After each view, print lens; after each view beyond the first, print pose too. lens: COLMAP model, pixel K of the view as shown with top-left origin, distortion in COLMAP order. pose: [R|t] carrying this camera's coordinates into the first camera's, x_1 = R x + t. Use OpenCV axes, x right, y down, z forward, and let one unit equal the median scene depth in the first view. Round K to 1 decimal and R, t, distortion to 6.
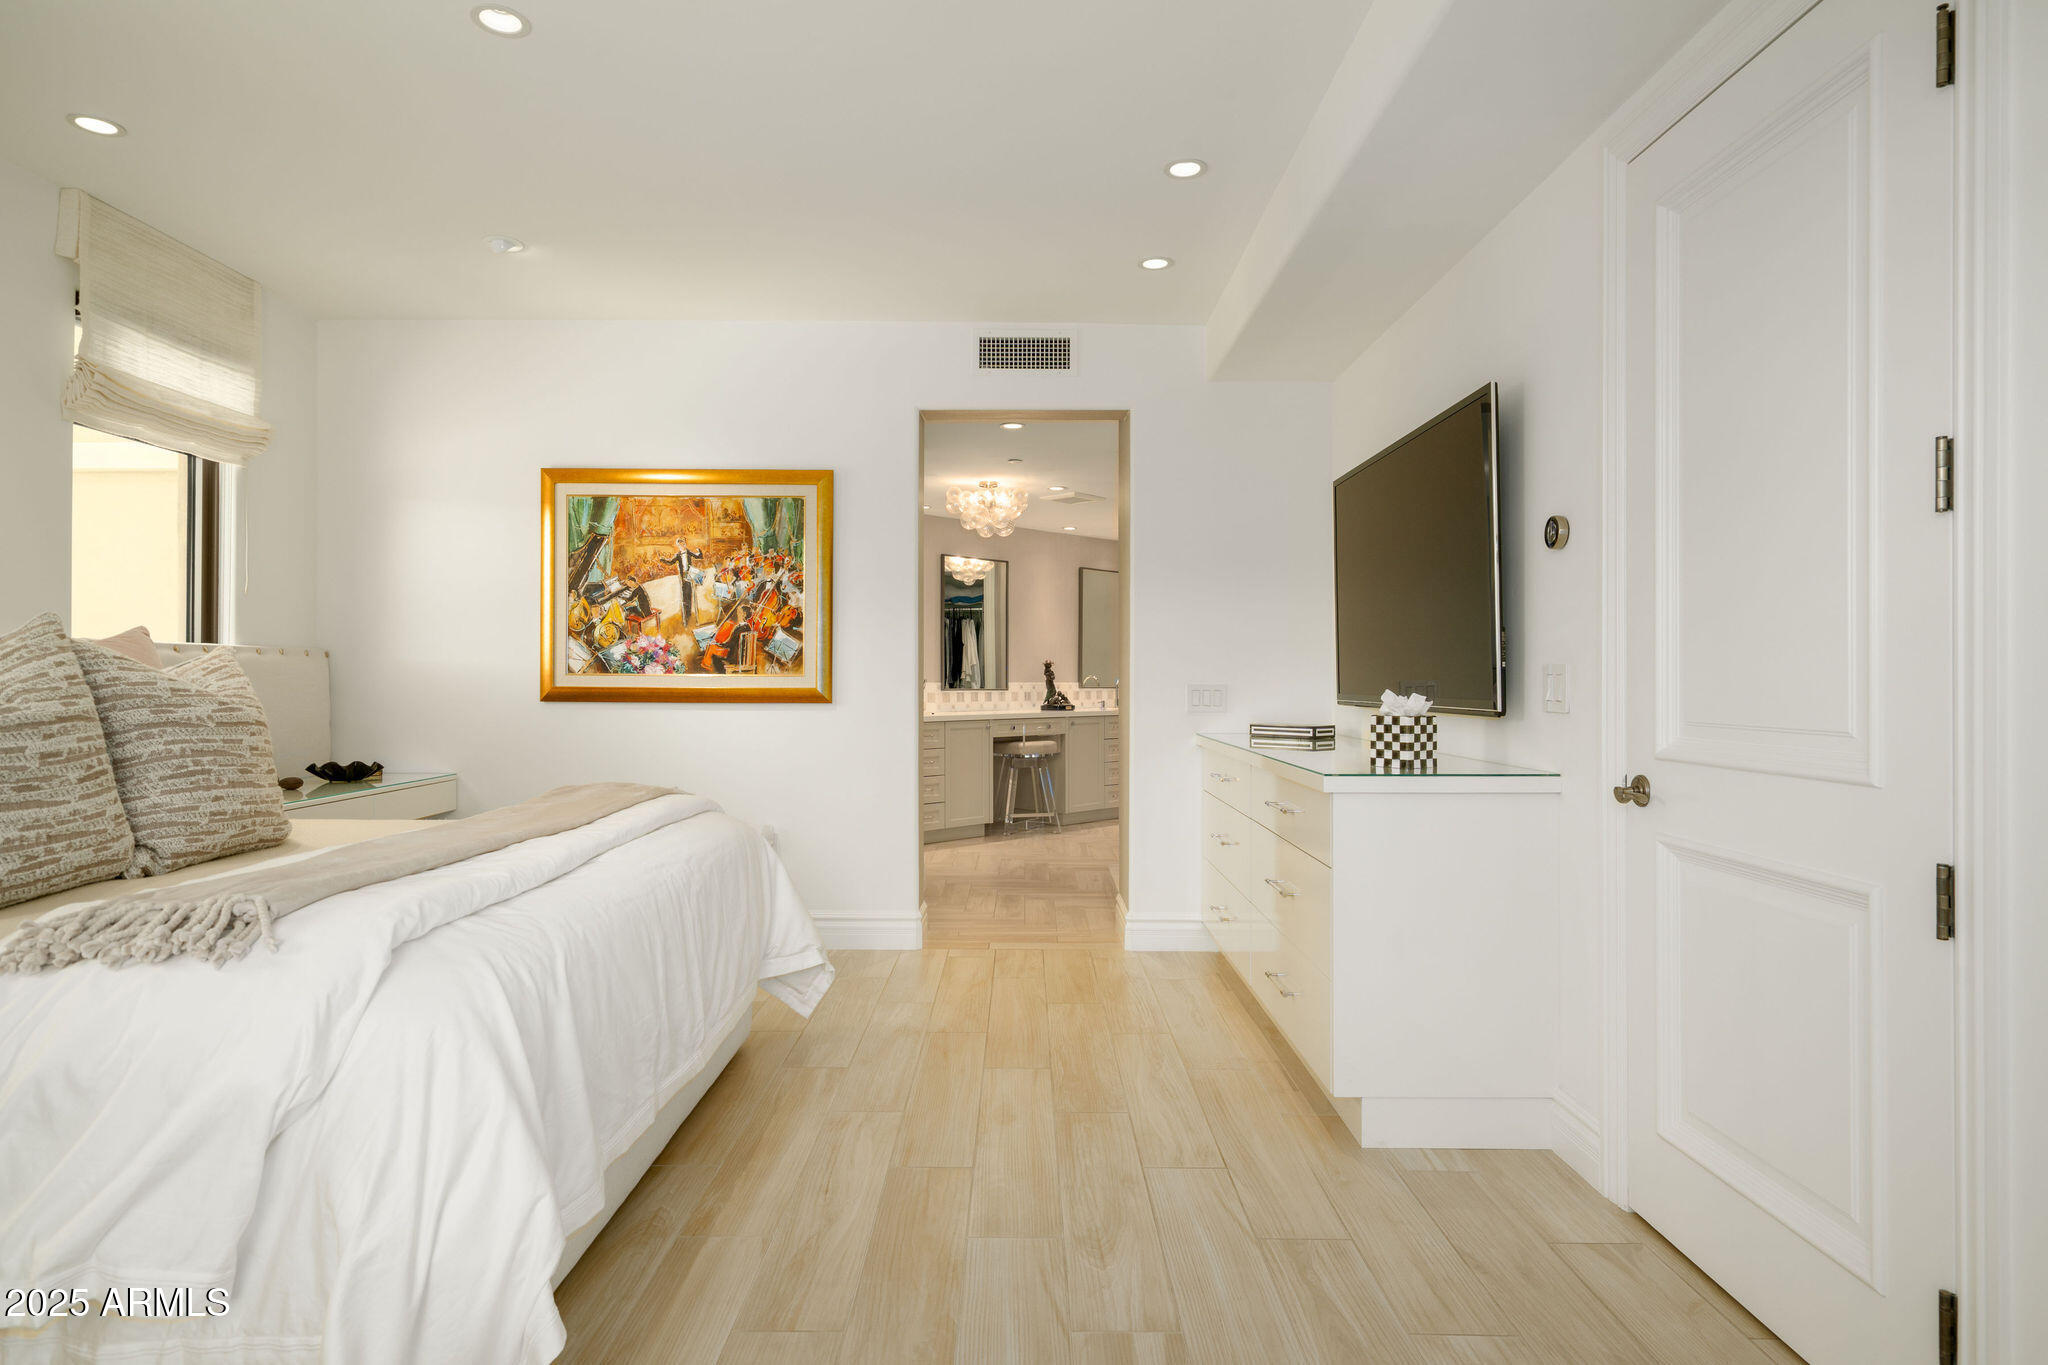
lens RADIAL K [[1141.9, 0, 1023.5], [0, 1141.9, 678.6], [0, 0, 1]] dist [-0.000532, -0.000385]
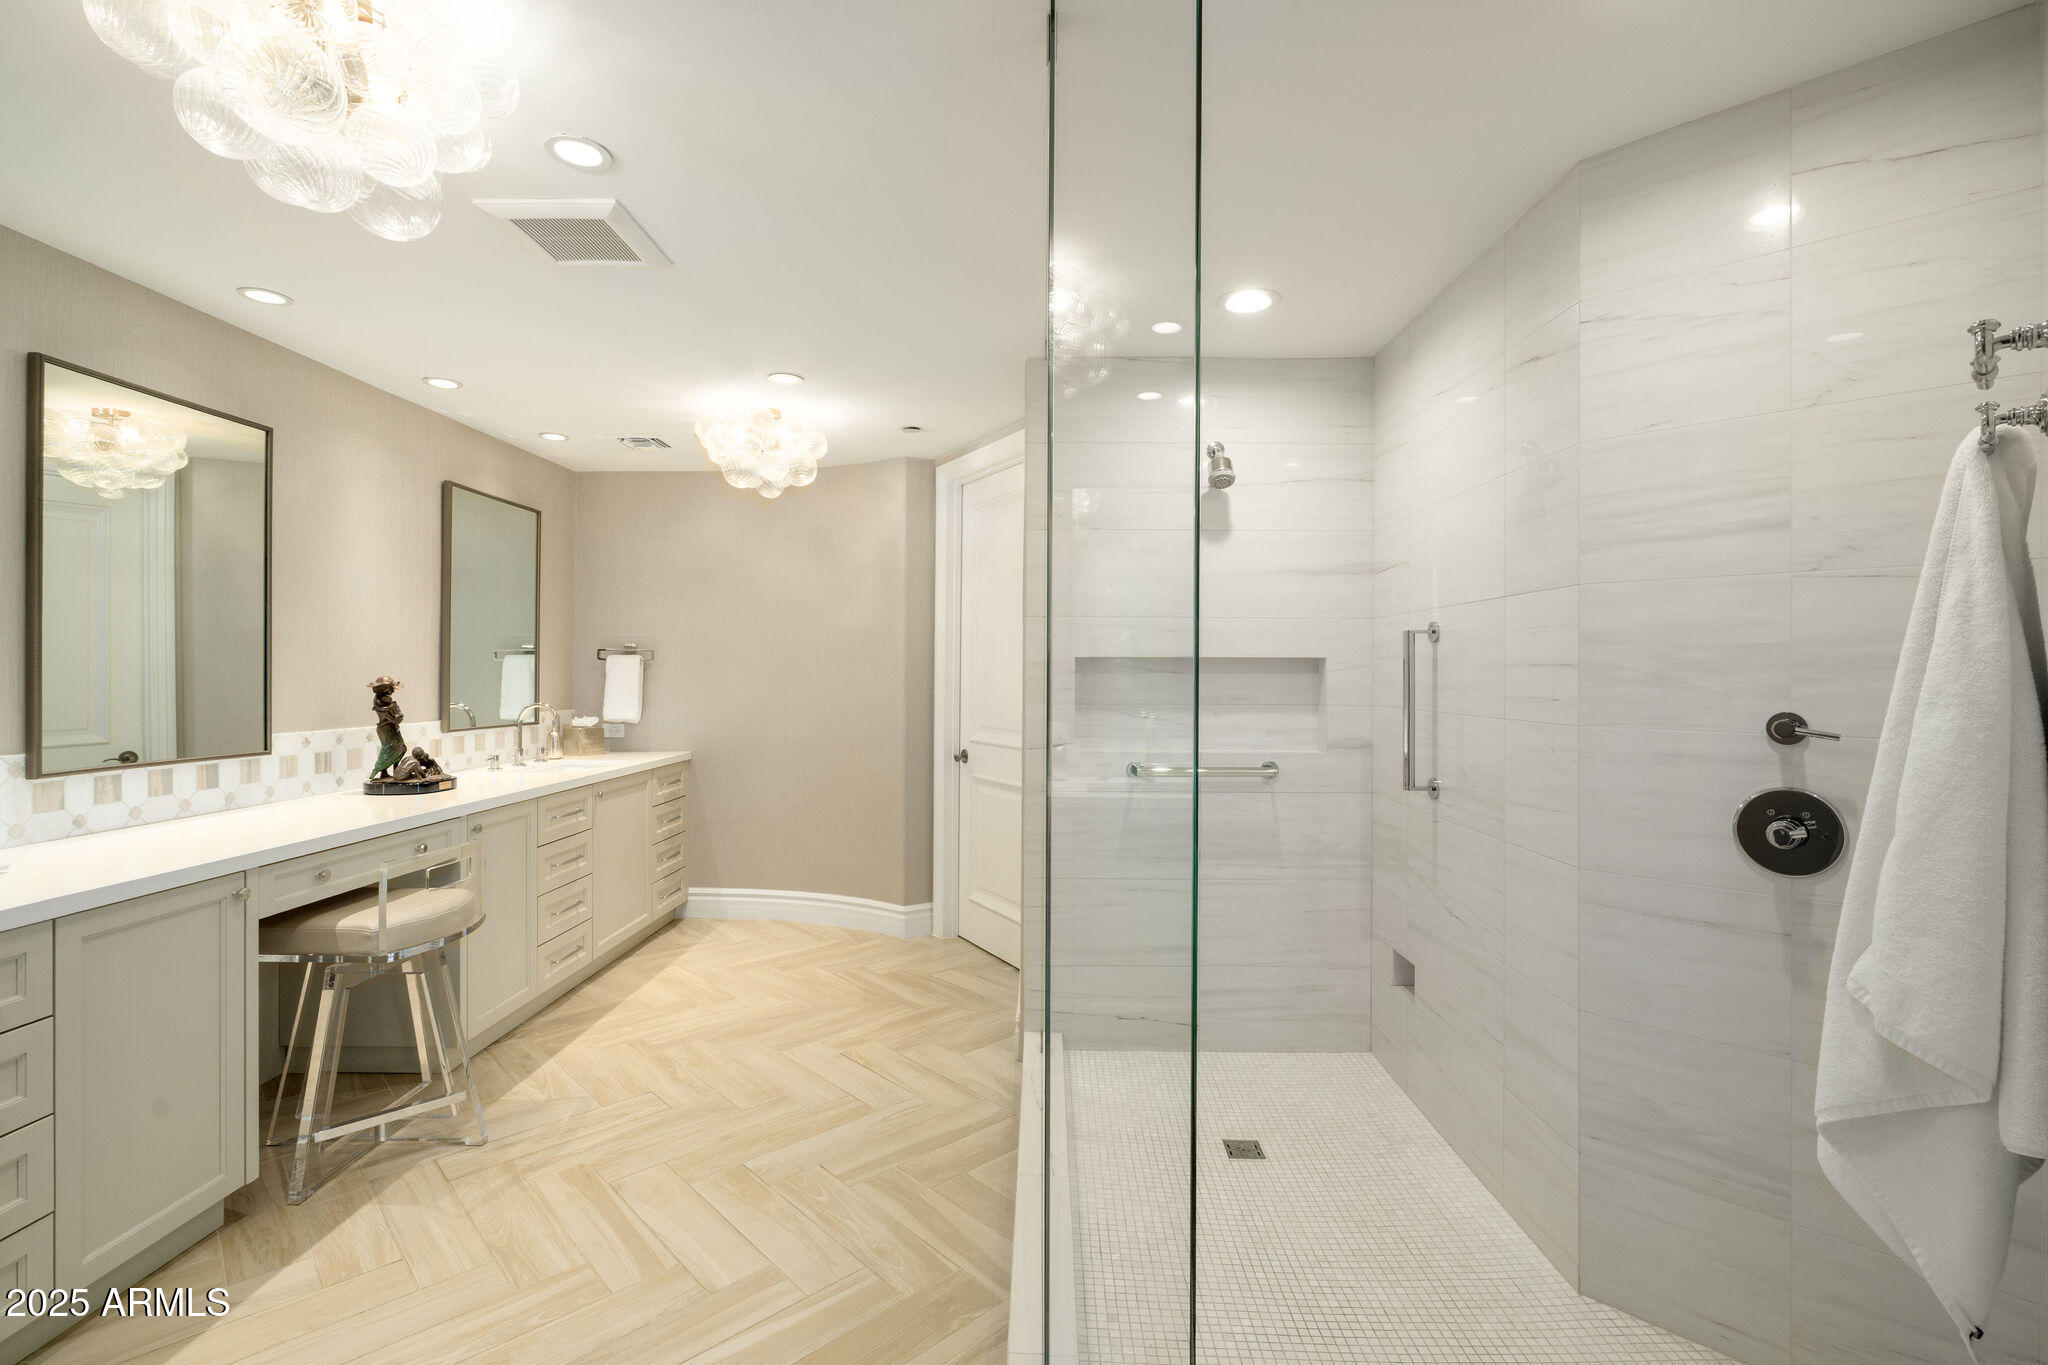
lens RADIAL K [[922.1, 0, 1026.3], [0, 922.1, 671.3], [0, 0, 1]] dist [-0.004120, 0.001857]
pose [[0.721022, 0.006947, 0.692878, -0.045158], [-0.004096, 0.999975, -0.005764, -0.017246], [-0.692900, 0.001318, 0.721032, 0.580273]]
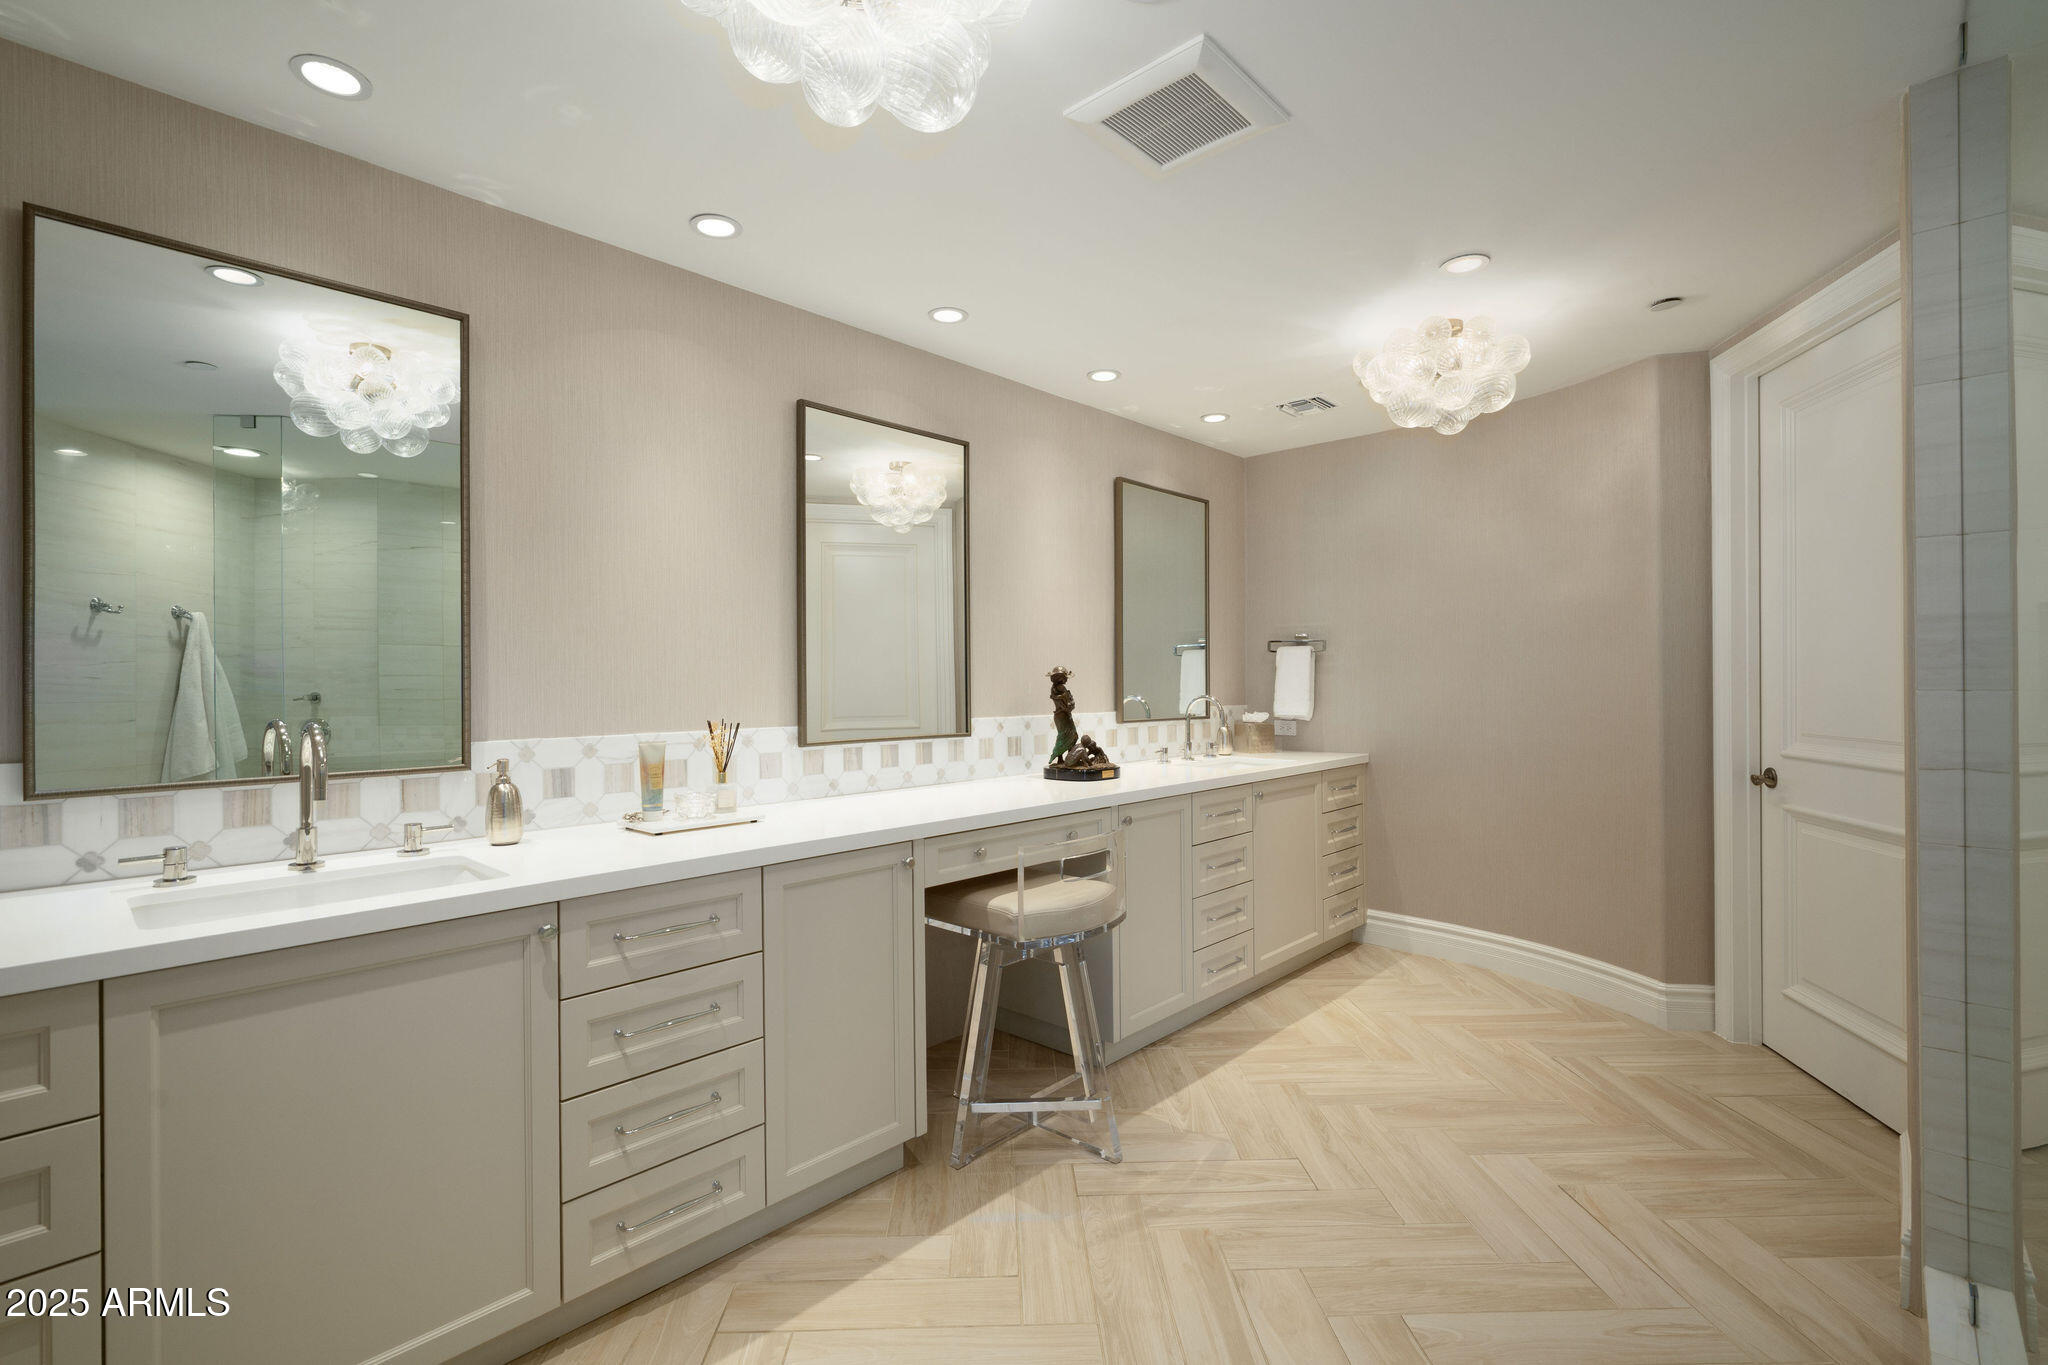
lens RADIAL K [[922.1, 0, 1015.4], [0, 922.1, 676.5], [0, 0, 1]] dist [-0.004120, 0.001857]
pose [[0.999722, -0.003773, 0.023267, -0.004550], [0.003946, 0.999965, -0.007409, -0.009635], [-0.023239, 0.007499, 0.999702, 0.635733]]
